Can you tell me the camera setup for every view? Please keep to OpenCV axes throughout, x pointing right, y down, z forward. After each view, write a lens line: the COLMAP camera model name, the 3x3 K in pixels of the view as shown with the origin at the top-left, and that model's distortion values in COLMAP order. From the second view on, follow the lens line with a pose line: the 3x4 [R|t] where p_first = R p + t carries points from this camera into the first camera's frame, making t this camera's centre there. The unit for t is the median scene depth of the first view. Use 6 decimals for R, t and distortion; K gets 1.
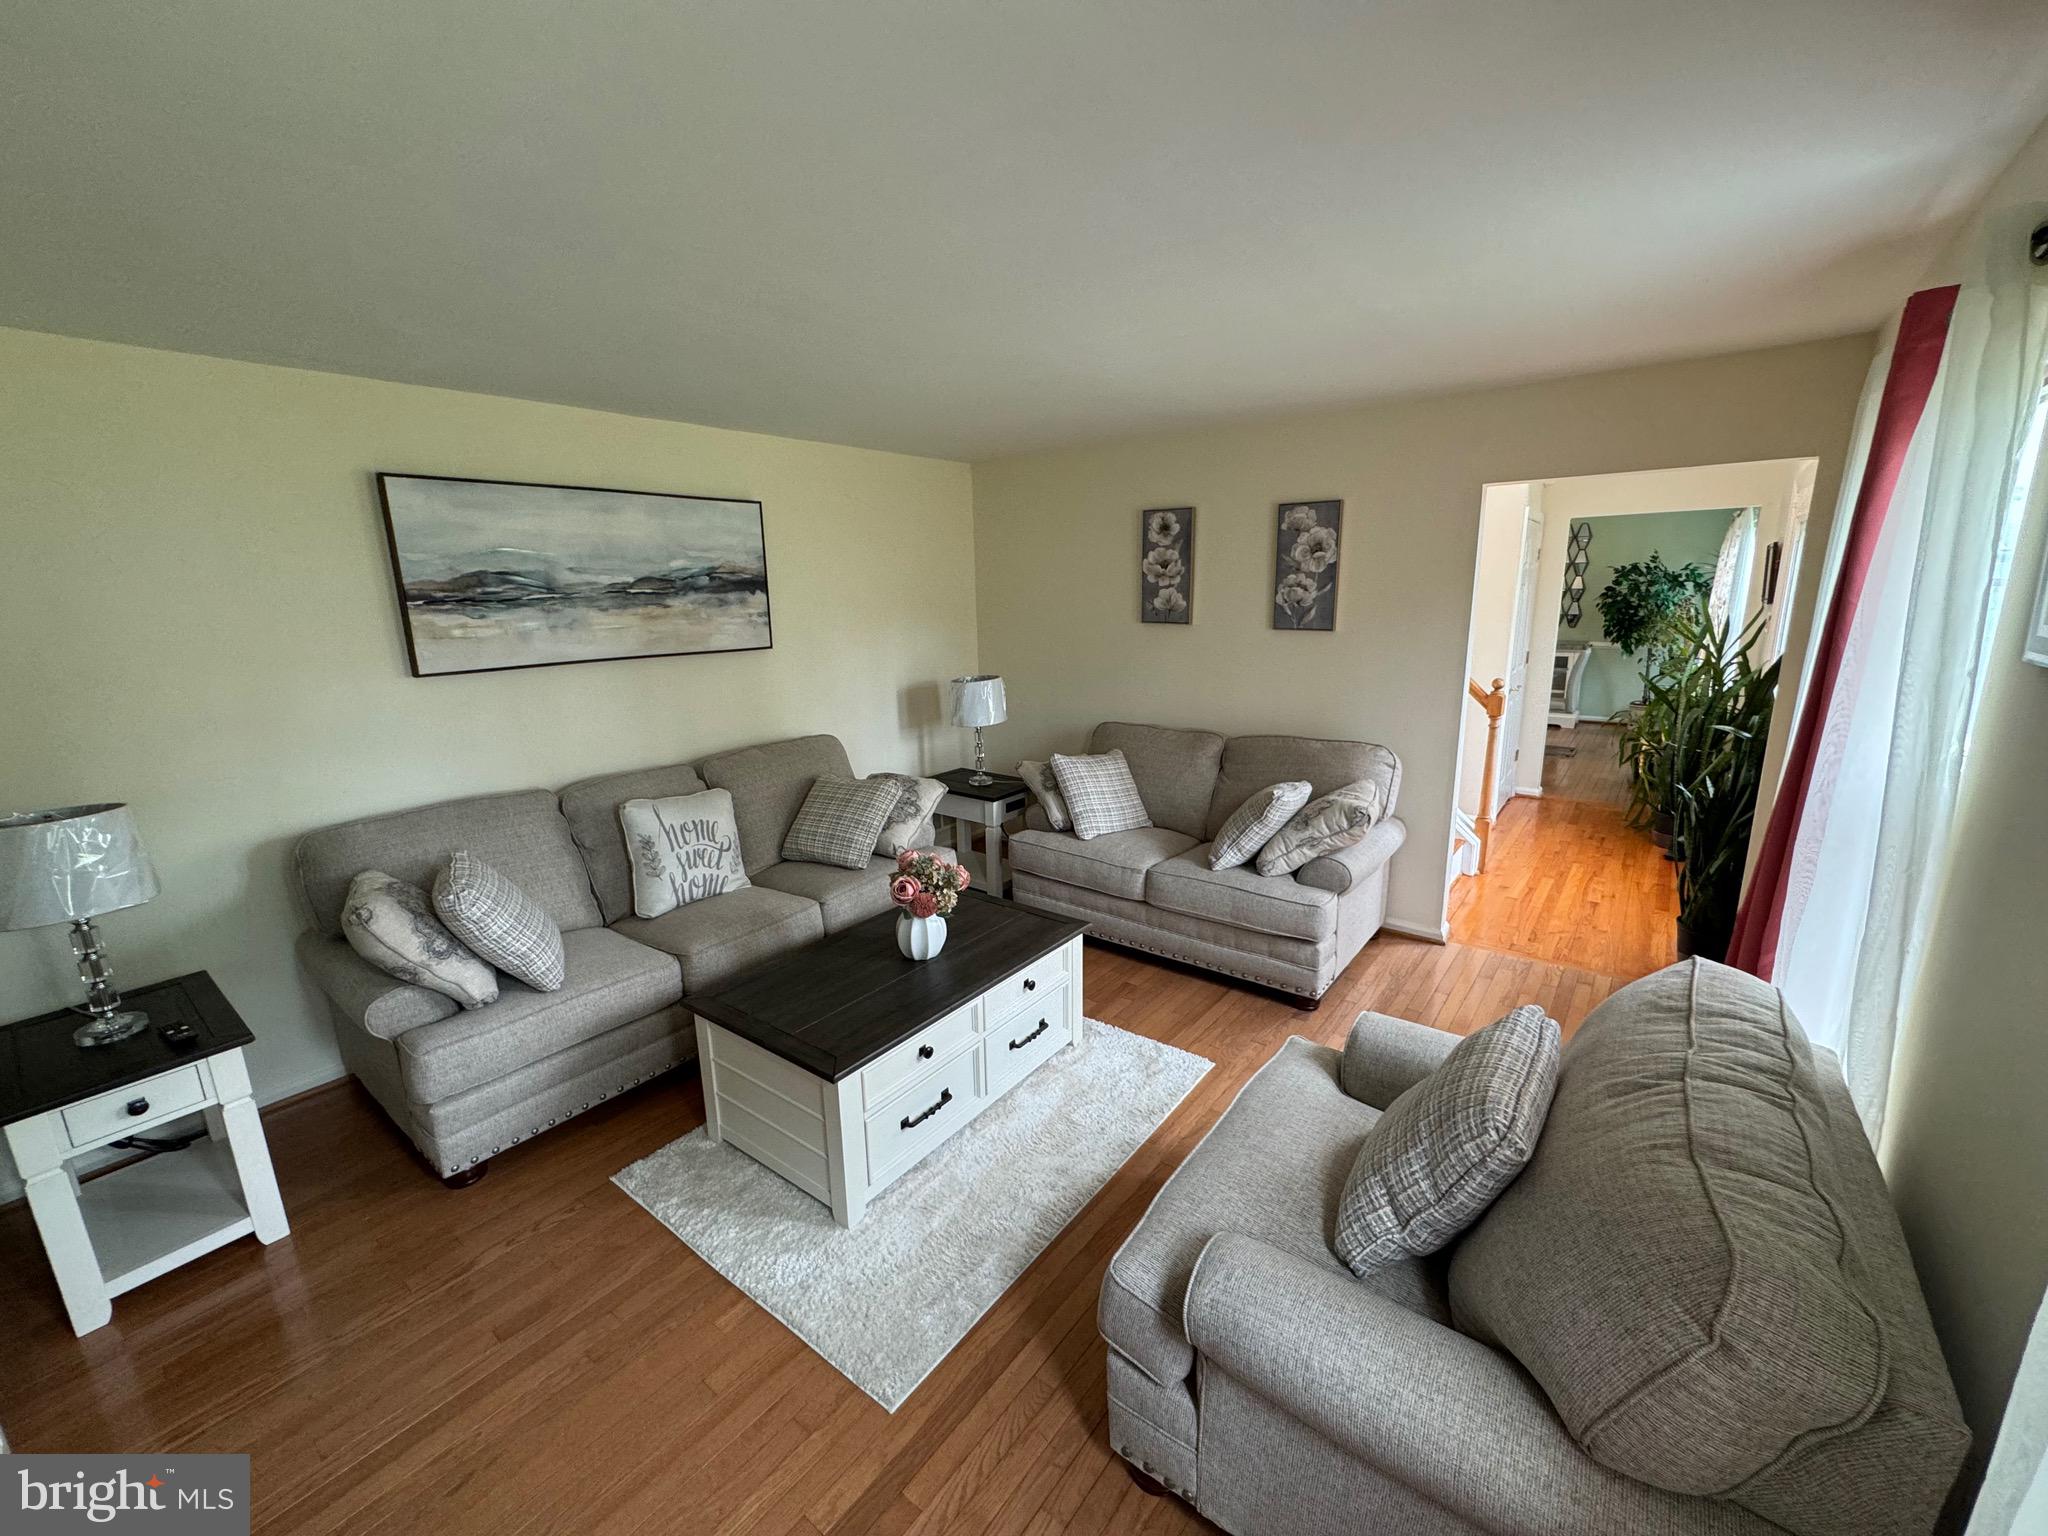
lens RADIAL K [[820.0, 0, 1020.8], [0, 820.0, 773.7], [0, 0, 1]] dist [-0.002848, -0.000258]
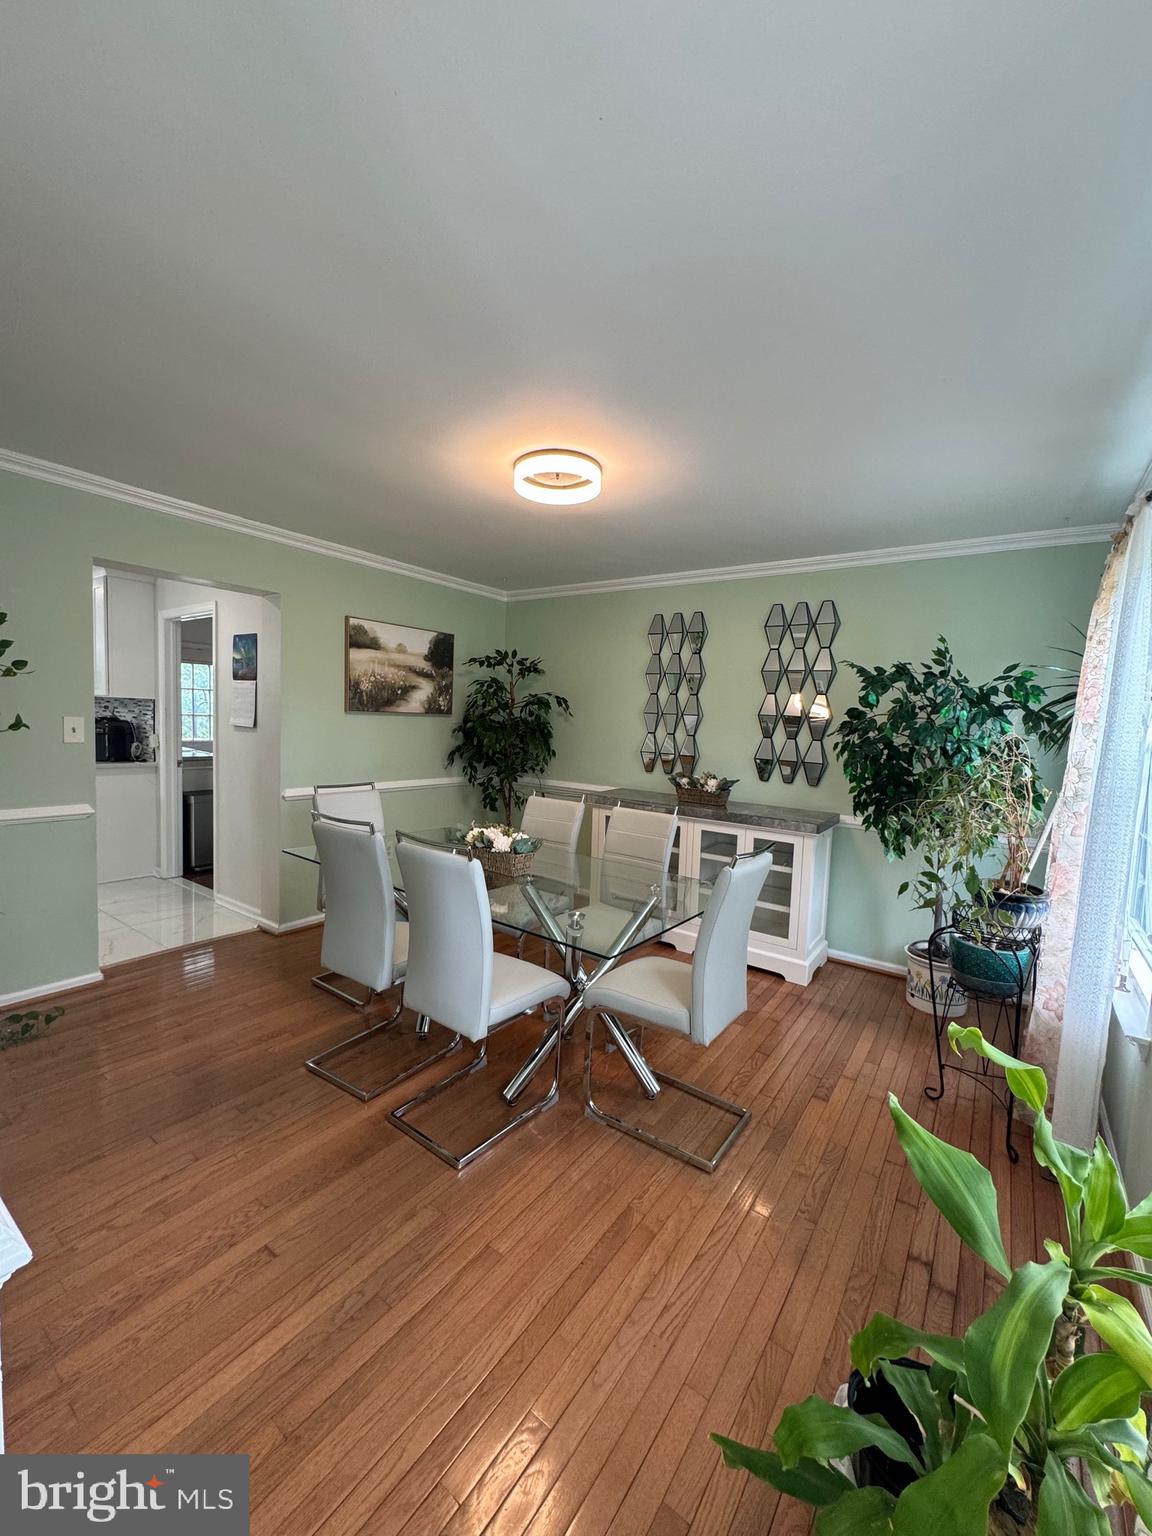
lens RADIAL K [[615.0, 0, 576.4], [0, 615.0, 766.7], [0, 0, 1]] dist [-0.002848, -0.000258]
pose [[0.996024, 0.078784, 0.041595, 0.554136], [-0.071865, 0.986443, -0.147531, -0.133074], [-0.052654, 0.143955, 0.988182, 0.669690]]
